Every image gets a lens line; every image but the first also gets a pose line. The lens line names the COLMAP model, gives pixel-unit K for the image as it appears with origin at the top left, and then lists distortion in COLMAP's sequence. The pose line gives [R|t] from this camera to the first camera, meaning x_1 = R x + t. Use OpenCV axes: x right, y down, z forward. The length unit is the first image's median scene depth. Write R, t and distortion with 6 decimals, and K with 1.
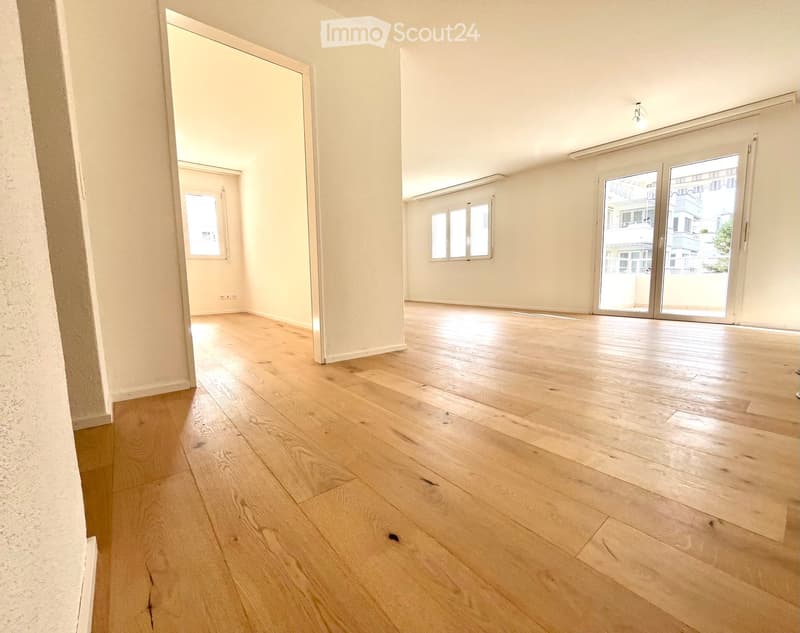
lens RADIAL K [[342.7, 0, 419.9], [0, 342.7, 312.9], [0, 0, 1]] dist [-0.002880, -0.000678]
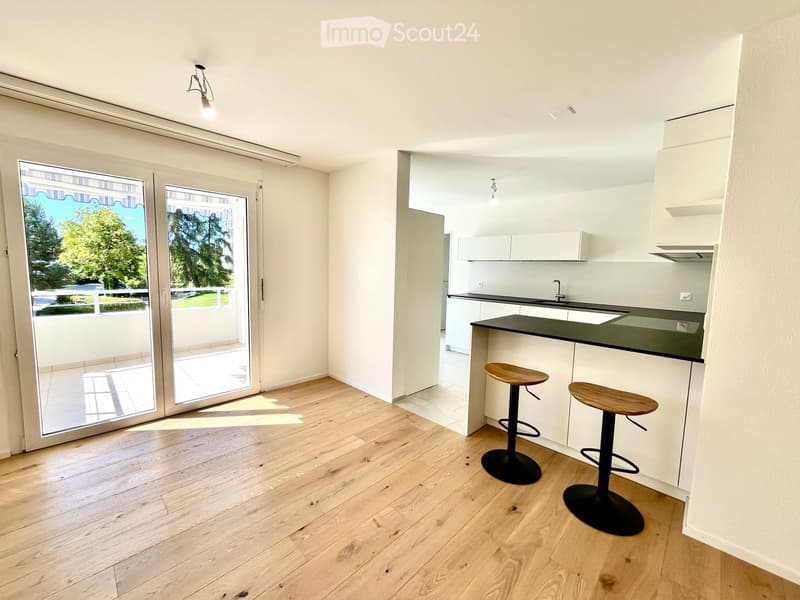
lens RADIAL K [[328.6, 0, 396.0], [0, 328.6, 297.4], [0, 0, 1]] dist [0.001305, 0.001508]
pose [[-0.070026, -0.083541, 0.994041, 0.046130], [0.087051, 0.992174, 0.089516, -0.156088], [-0.993740, 0.092800, -0.062206, 0.421765]]
